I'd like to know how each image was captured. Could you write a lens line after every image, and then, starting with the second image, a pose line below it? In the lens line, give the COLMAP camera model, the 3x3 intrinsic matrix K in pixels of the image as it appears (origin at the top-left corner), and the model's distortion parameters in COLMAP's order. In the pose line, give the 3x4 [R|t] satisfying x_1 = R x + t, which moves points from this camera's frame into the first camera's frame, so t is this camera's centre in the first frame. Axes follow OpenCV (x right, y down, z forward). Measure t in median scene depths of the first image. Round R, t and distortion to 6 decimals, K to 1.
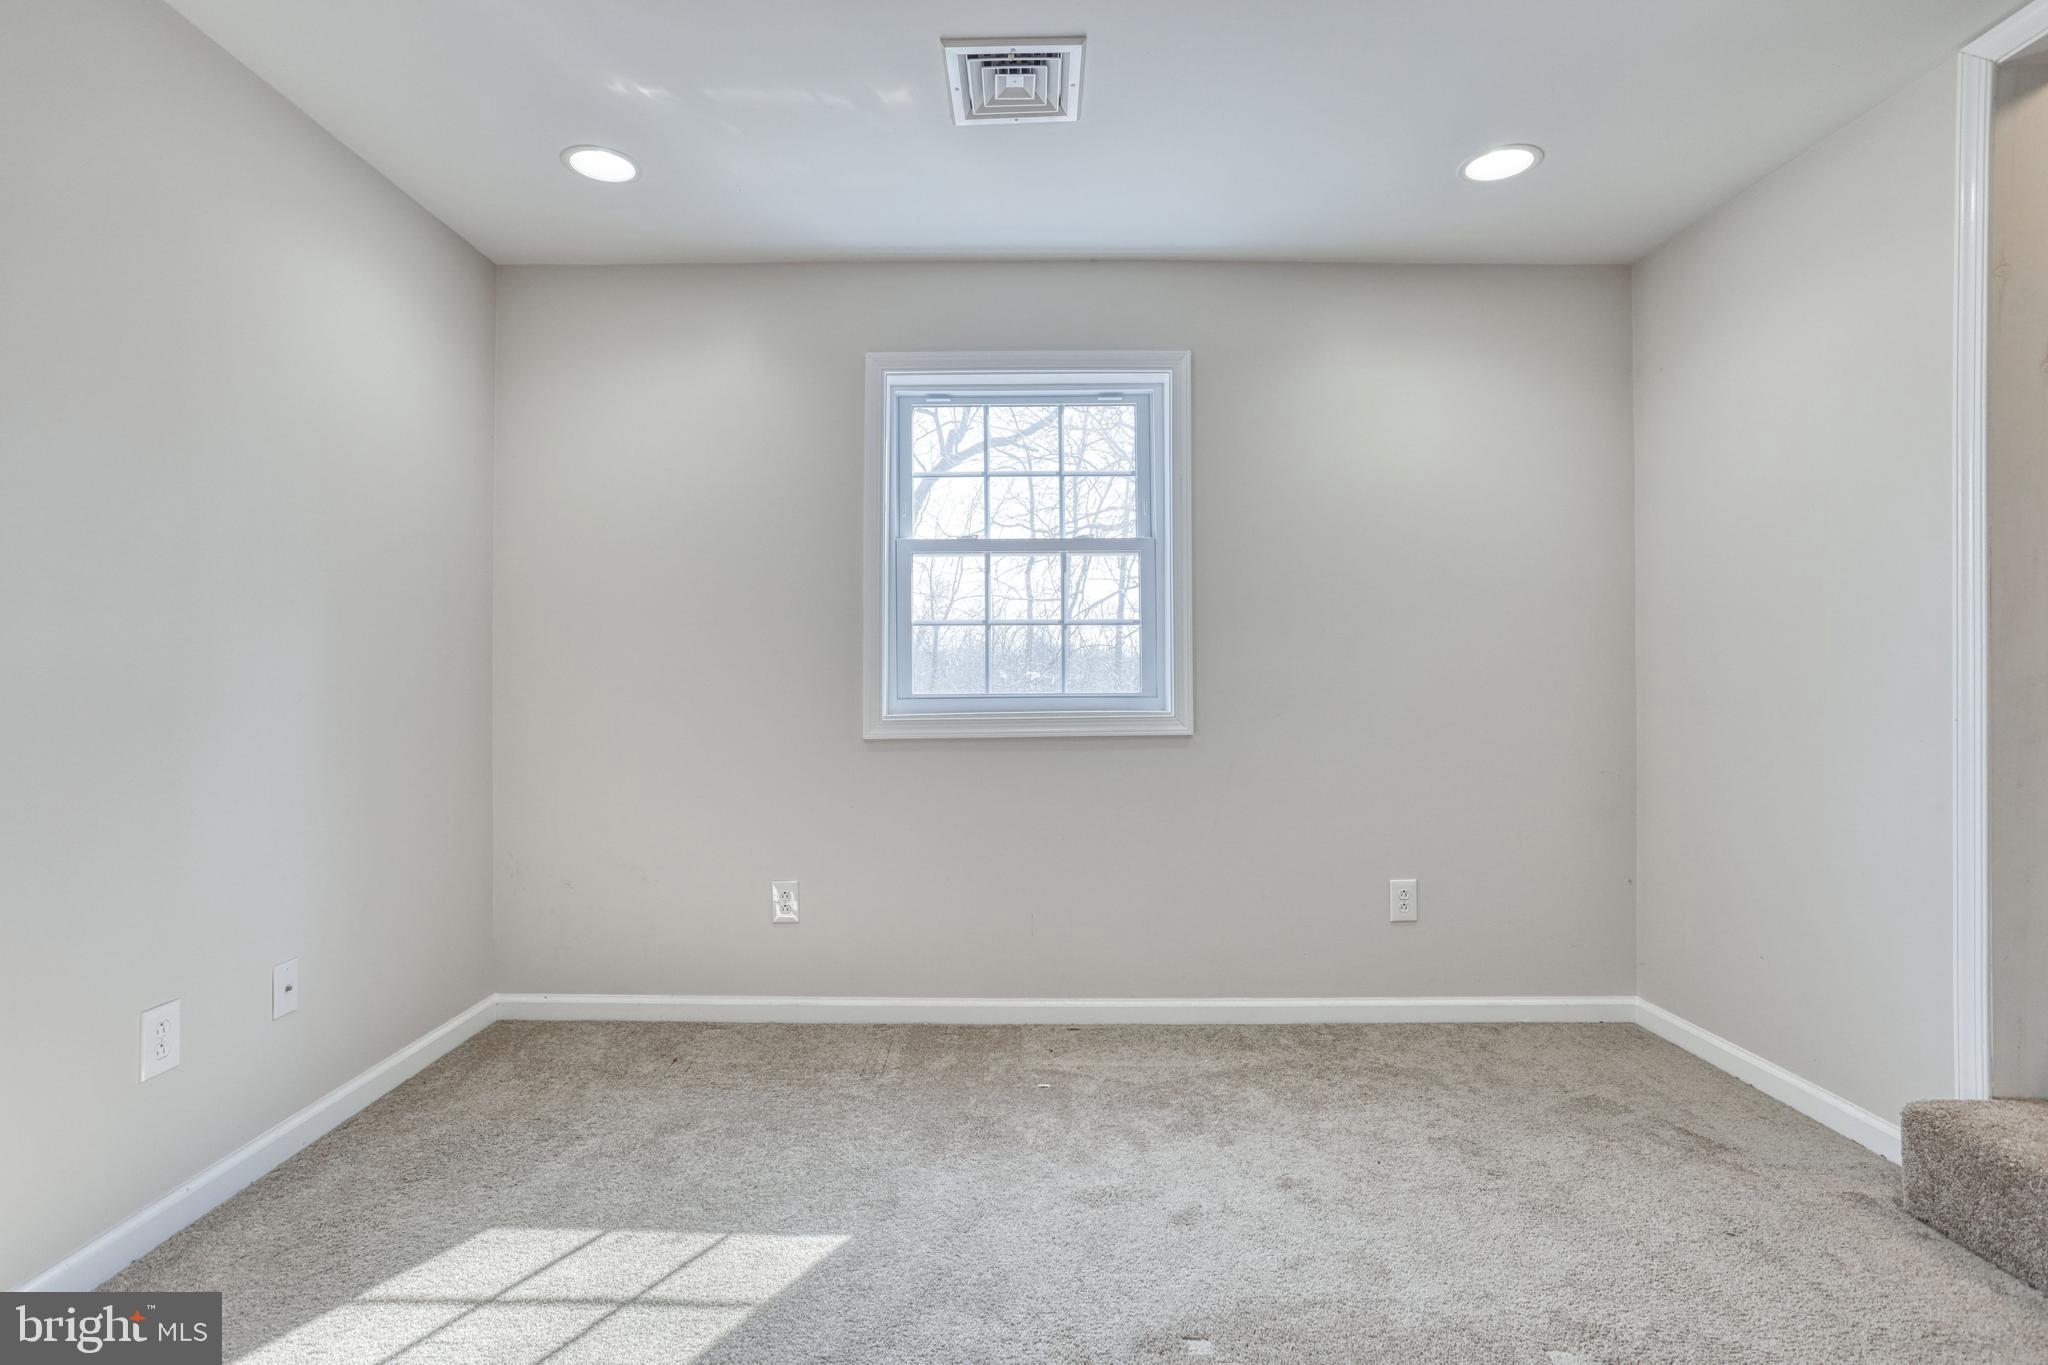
lens RADIAL K [[1077.3, 0, 1024.0], [0, 1077.3, 682.5], [0, 0, 1]] dist [-0.058055, 0.044784]
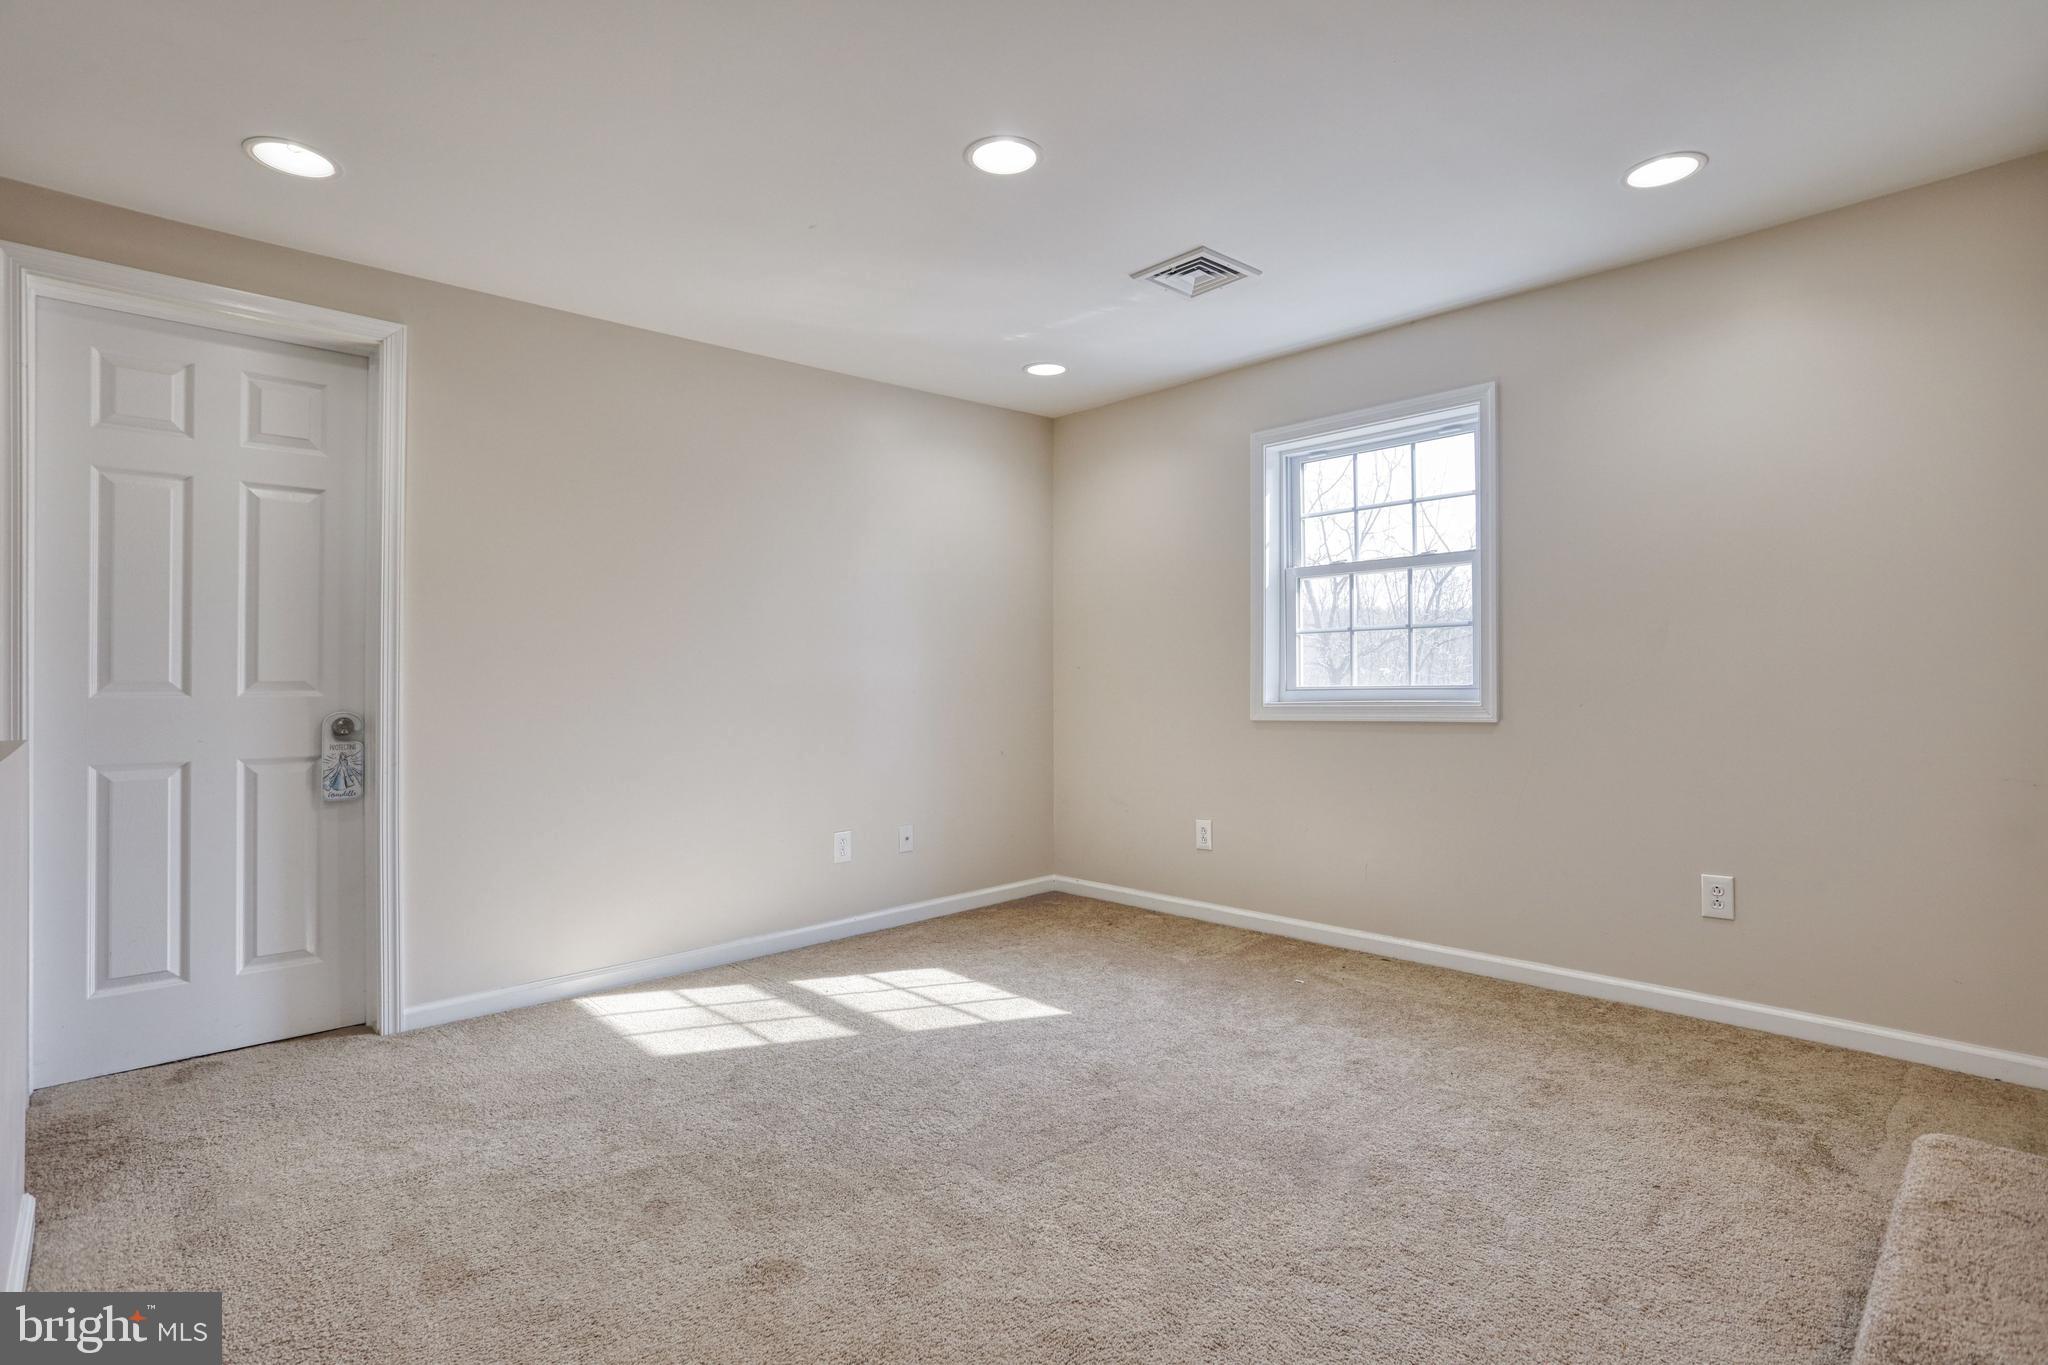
lens RADIAL K [[1077.3, 0, 1024.0], [0, 1077.3, 682.5], [0, 0, 1]] dist [-0.058055, 0.044784]
pose [[0.672846, -0.005480, -0.739762, 0.690265], [0.005431, 0.999982, -0.002468, 0.007619], [0.739762, -0.002357, 0.672864, -0.127488]]
